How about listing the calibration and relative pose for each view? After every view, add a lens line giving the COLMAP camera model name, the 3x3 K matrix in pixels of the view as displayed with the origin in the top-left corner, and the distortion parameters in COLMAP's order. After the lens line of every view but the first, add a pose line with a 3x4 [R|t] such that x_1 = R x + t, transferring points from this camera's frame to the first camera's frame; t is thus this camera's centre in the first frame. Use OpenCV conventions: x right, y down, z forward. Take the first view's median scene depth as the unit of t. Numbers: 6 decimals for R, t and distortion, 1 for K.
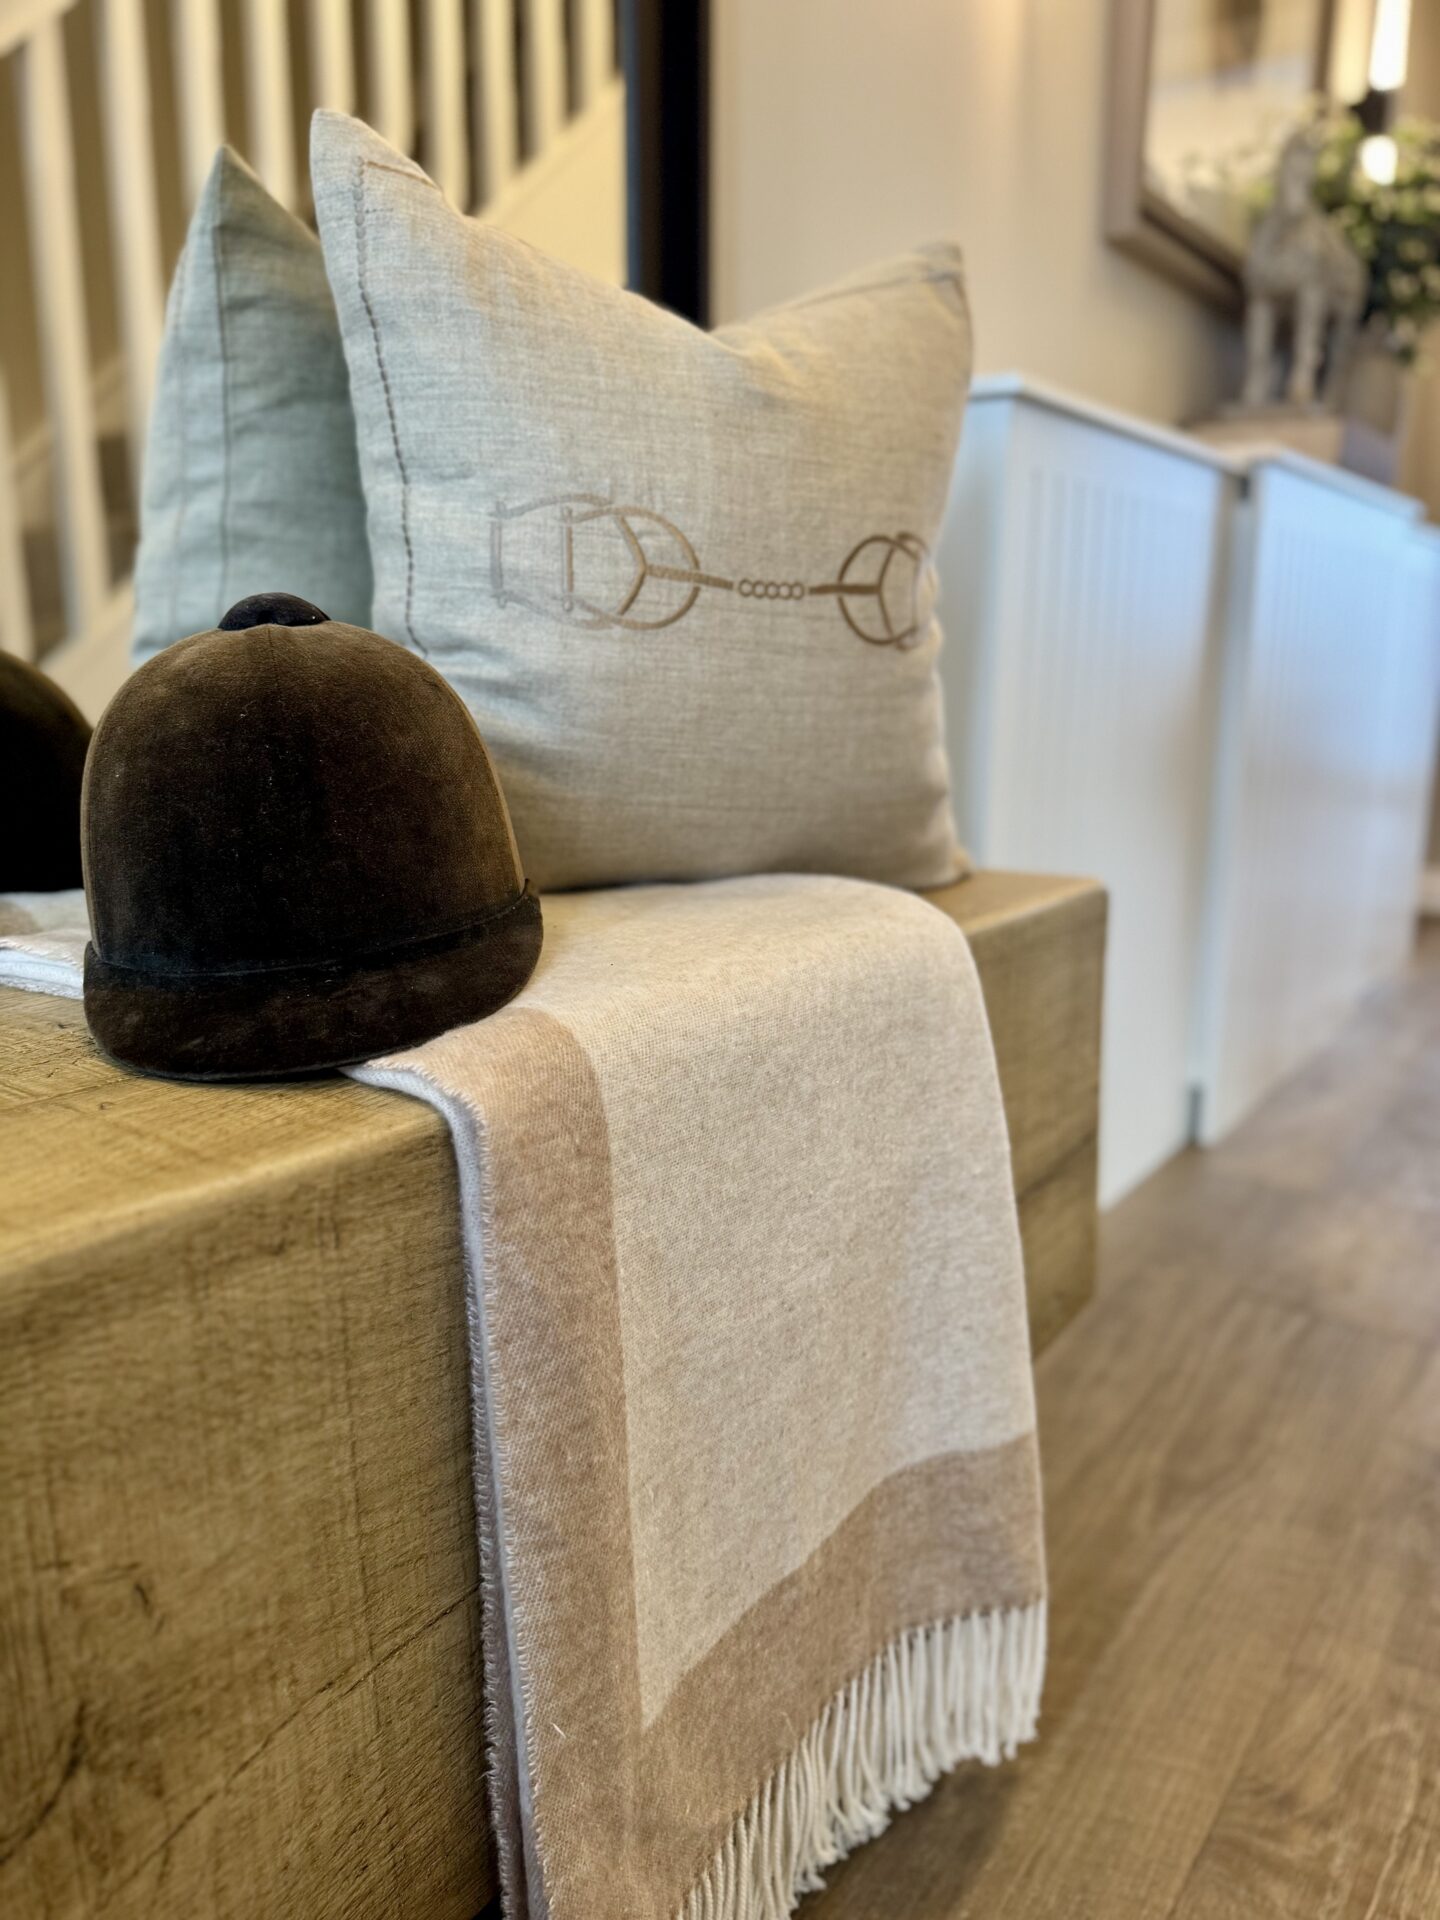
lens RADIAL K [[1362.2, 0, 720.0], [0, 1362.2, 960.0], [0, 0, 1]] dist [0.157535, -0.372712]
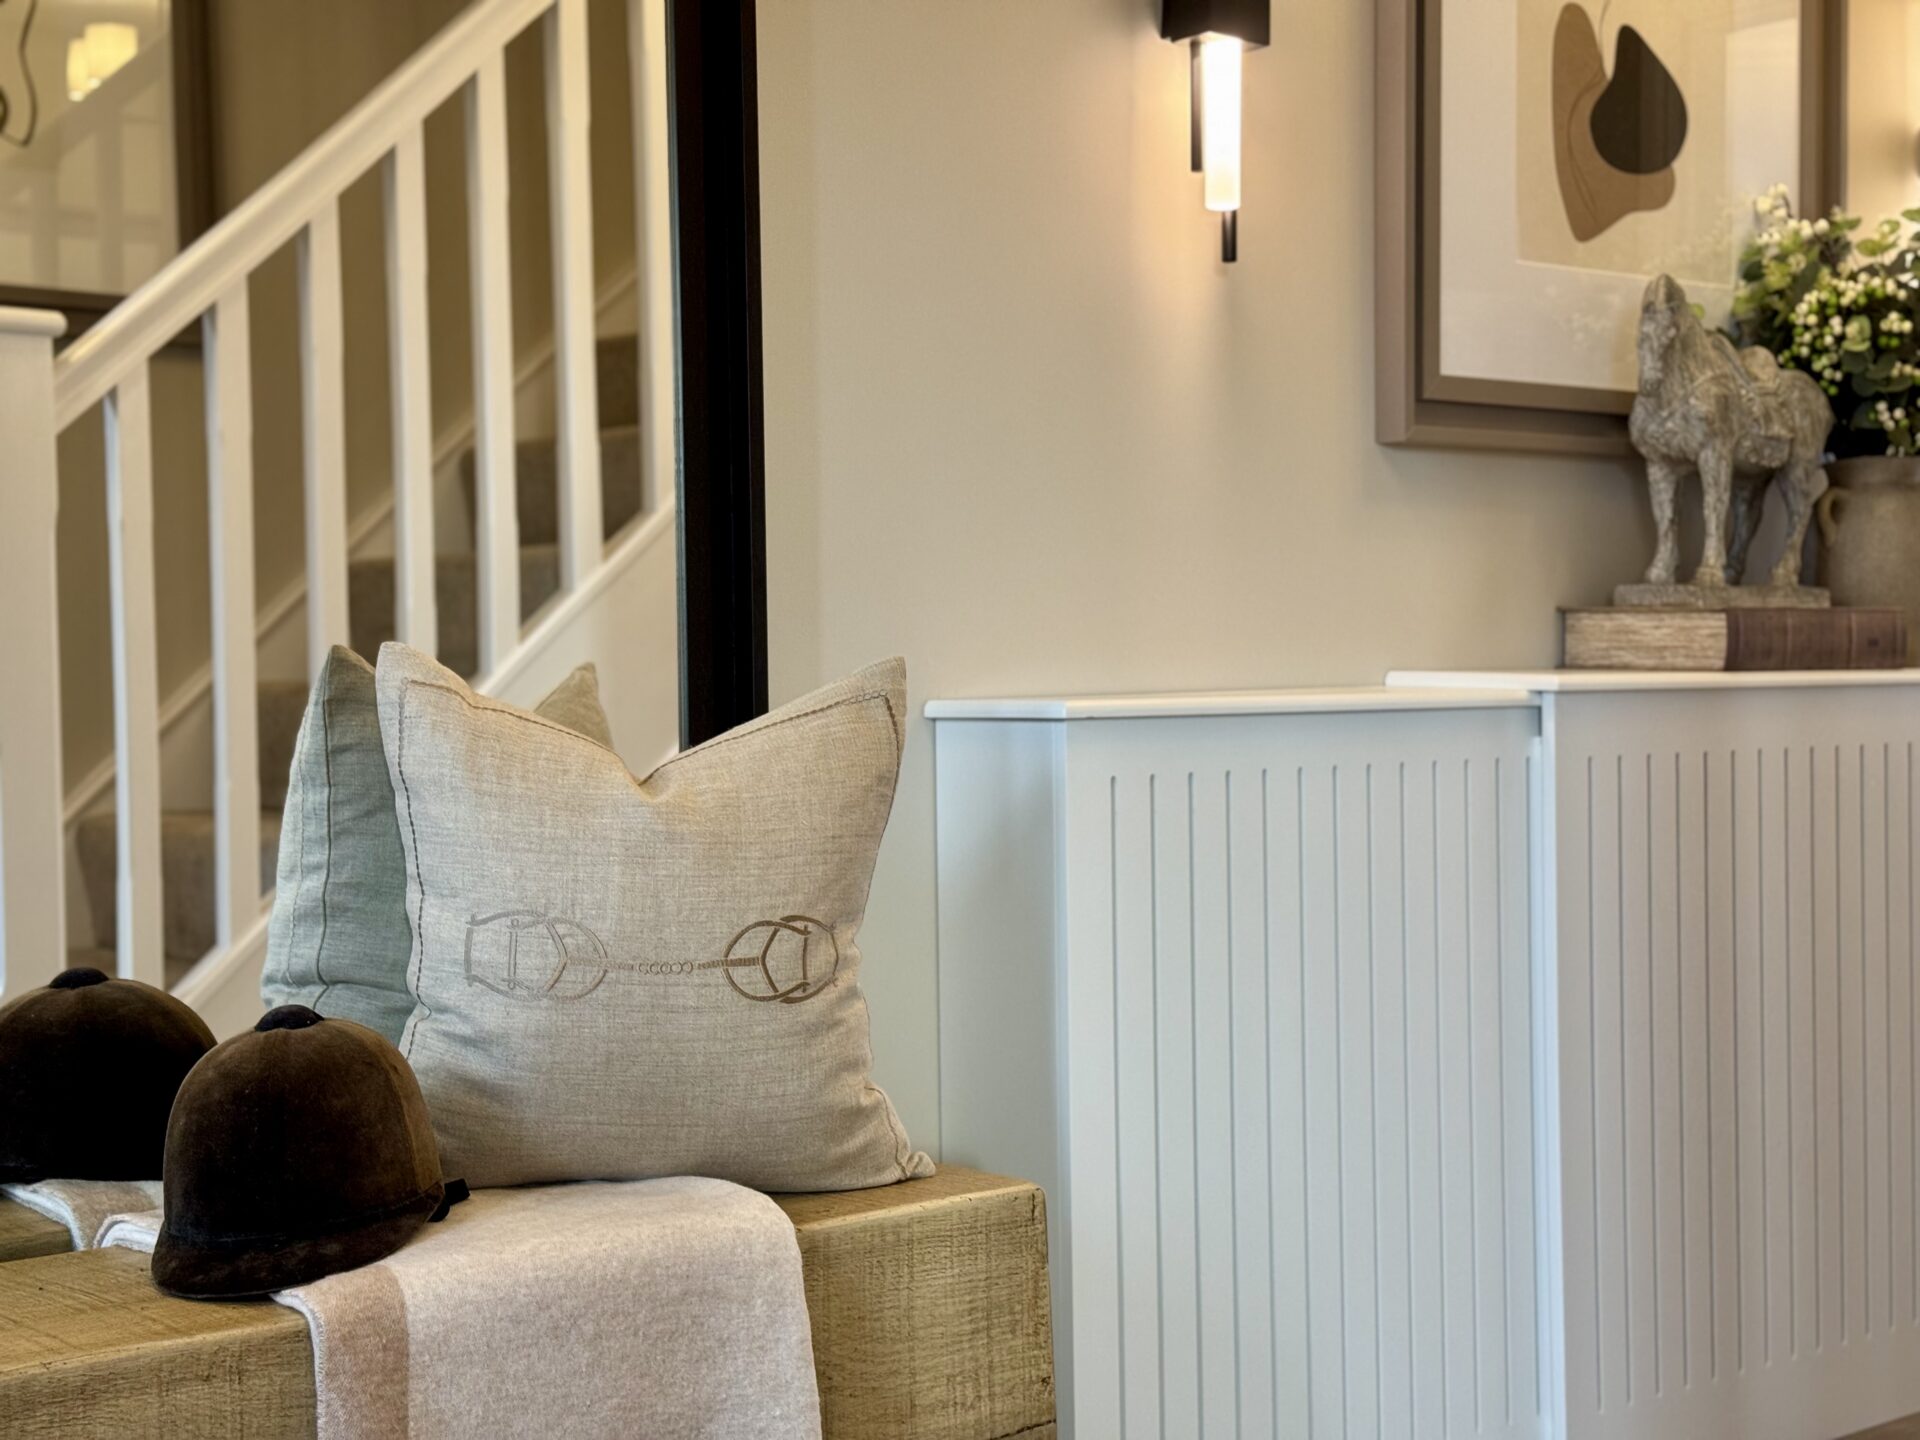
lens RADIAL K [[2738.1, 0, 960.0], [0, 2738.1, 720.0], [0, 0, 1]] dist [0.228724, -0.509116]
pose [[0.968815, -0.009470, -0.247603, 1.056743], [-0.038842, 0.981111, -0.189504, -0.002142], [0.244721, 0.193212, 0.950148, -1.671731]]
